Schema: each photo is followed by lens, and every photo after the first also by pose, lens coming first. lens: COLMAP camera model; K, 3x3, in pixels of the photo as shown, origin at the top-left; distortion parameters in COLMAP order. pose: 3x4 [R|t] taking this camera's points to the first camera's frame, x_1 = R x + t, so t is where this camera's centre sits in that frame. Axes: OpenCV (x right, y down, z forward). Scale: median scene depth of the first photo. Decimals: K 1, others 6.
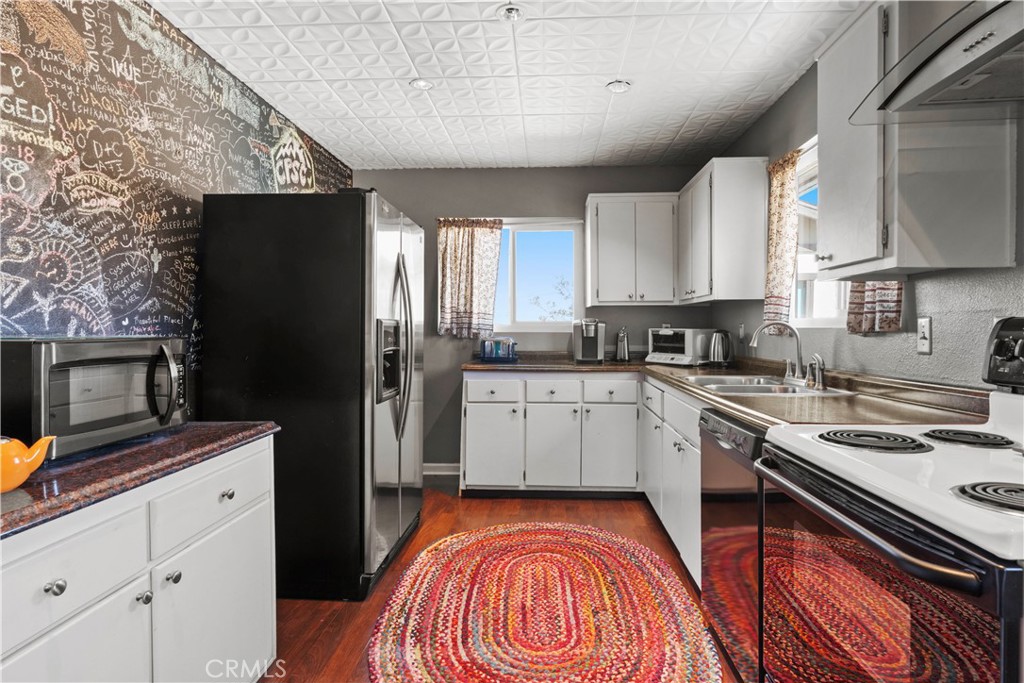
lens RADIAL K [[541.3, 0, 516.8], [0, 541.3, 331.4], [0, 0, 1]] dist [-0.001571, 0.000062]
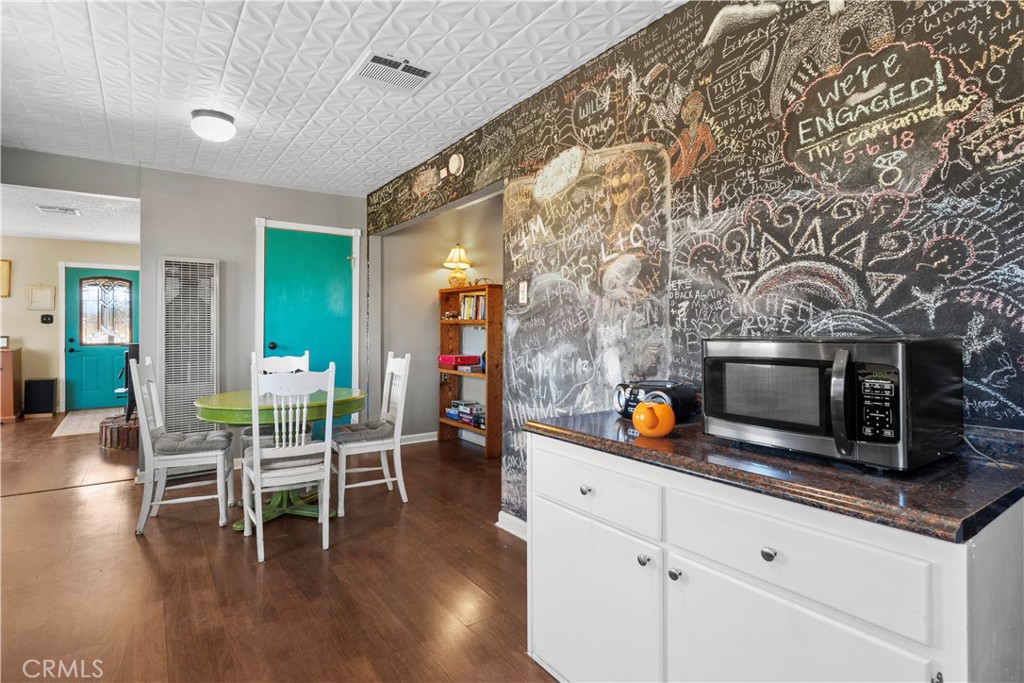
lens RADIAL K [[520.4, 0, 514.9], [0, 520.4, 324.8], [0, 0, 1]] dist [-0.001485, -0.000675]
pose [[-0.783701, -0.002935, -0.621131, 0.105776], [0.000291, 0.999987, -0.005092, -0.003882], [0.621138, -0.004171, -0.783690, 0.796978]]
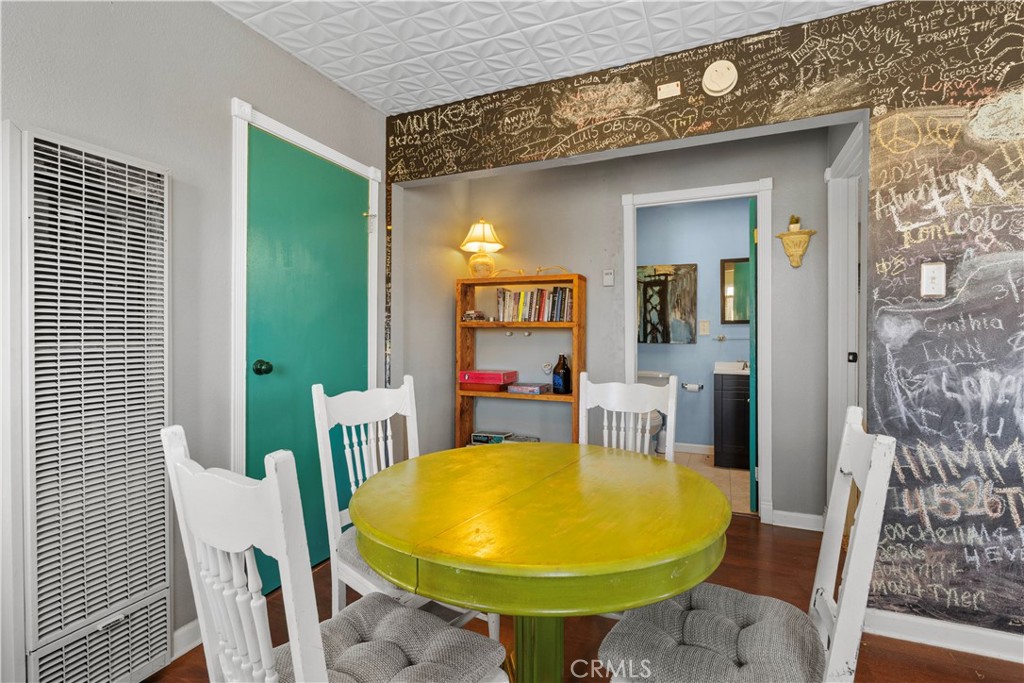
lens RADIAL K [[467.1, 0, 510.6], [0, 467.1, 336.3], [0, 0, 1]] dist [-0.001429, -0.000559]
pose [[-0.352671, 0.005083, -0.935733, 0.239335], [-0.001737, 0.999980, 0.006087, -0.000195], [0.935746, 0.003772, -0.352655, -0.393250]]
